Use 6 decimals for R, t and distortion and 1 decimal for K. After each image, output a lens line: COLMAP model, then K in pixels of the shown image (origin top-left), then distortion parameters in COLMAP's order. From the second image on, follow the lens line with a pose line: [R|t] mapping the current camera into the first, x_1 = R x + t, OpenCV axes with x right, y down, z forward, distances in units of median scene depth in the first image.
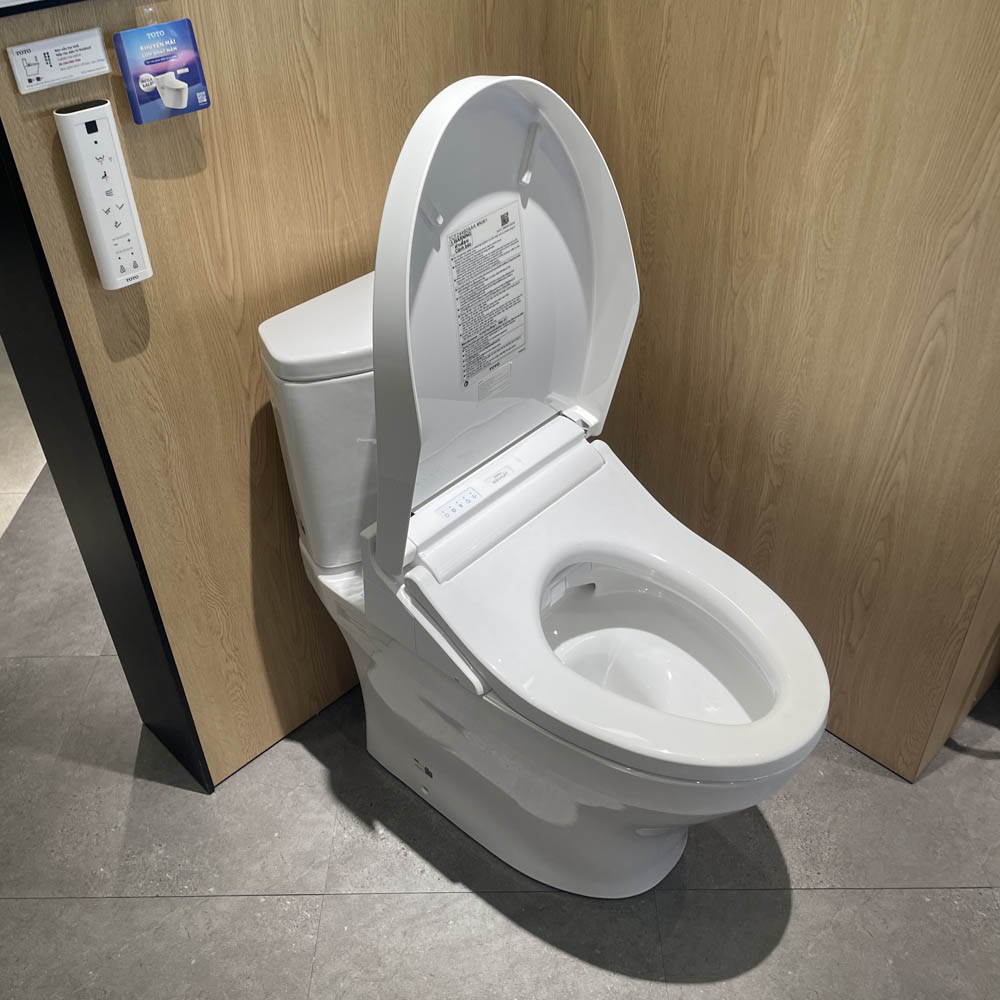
lens RADIAL K [[996.8, 0, 494.1], [0, 996.8, 484.8], [0, 0, 1]] dist [0.078651, -0.116067]
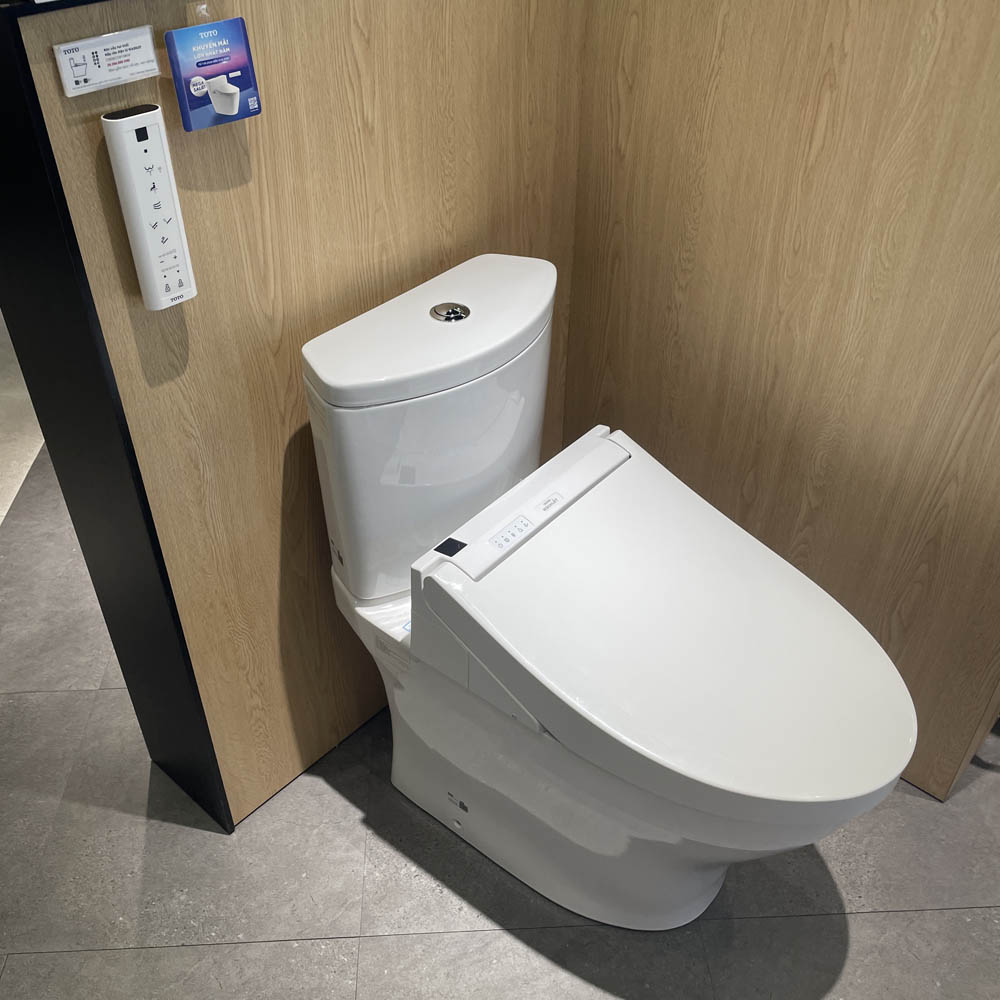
lens RADIAL K [[997.9, 0, 502.9], [0, 997.9, 509.1], [0, 0, 1]] dist [0.076373, -0.110776]
pose [[0.997721, -0.009436, 0.066818, -0.100875], [0.008188, 0.999787, 0.018937, -0.020762], [-0.066983, -0.018347, 0.997585, 0.040228]]
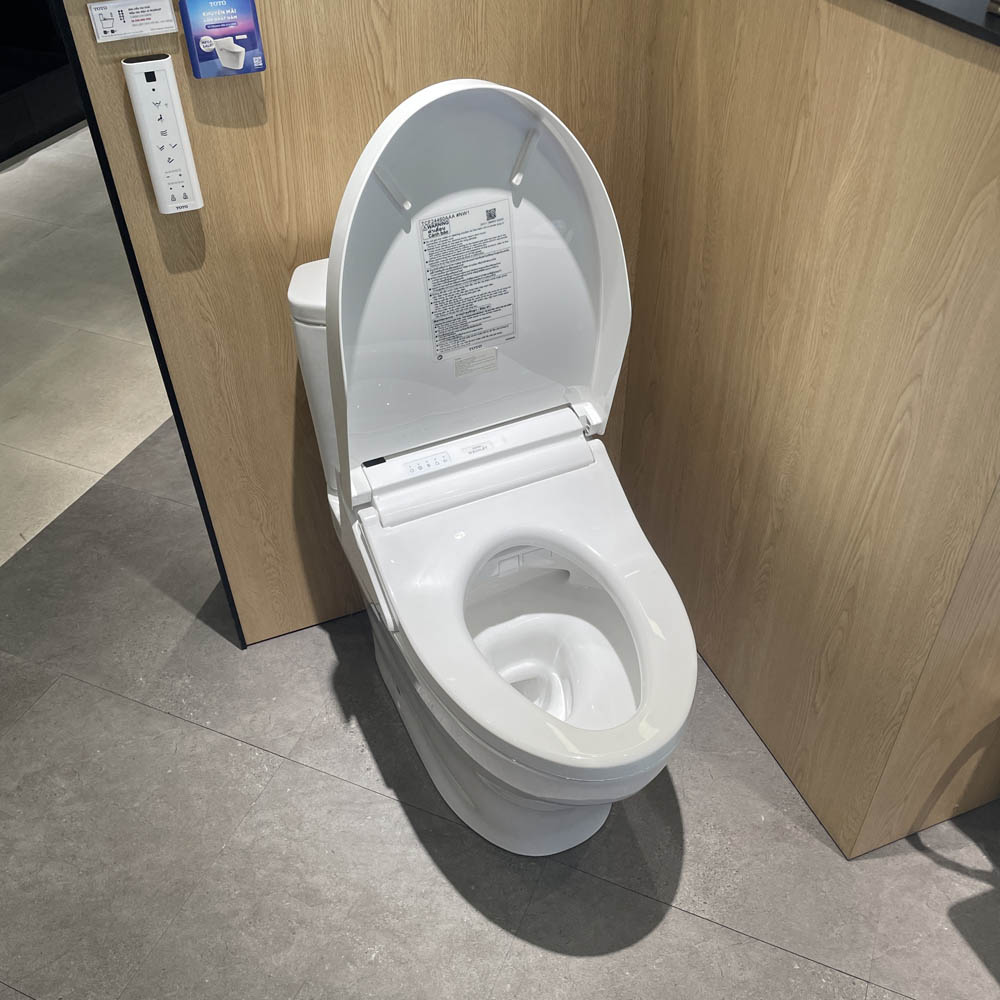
lens RADIAL K [[997.9, 0, 502.9], [0, 997.9, 509.1], [0, 0, 1]] dist [0.076373, -0.110776]
pose [[0.919866, 0.267150, -0.287188, 0.349080], [-0.243157, 0.962917, 0.116897, -0.076027], [0.307767, -0.037697, 0.950715, -0.023762]]
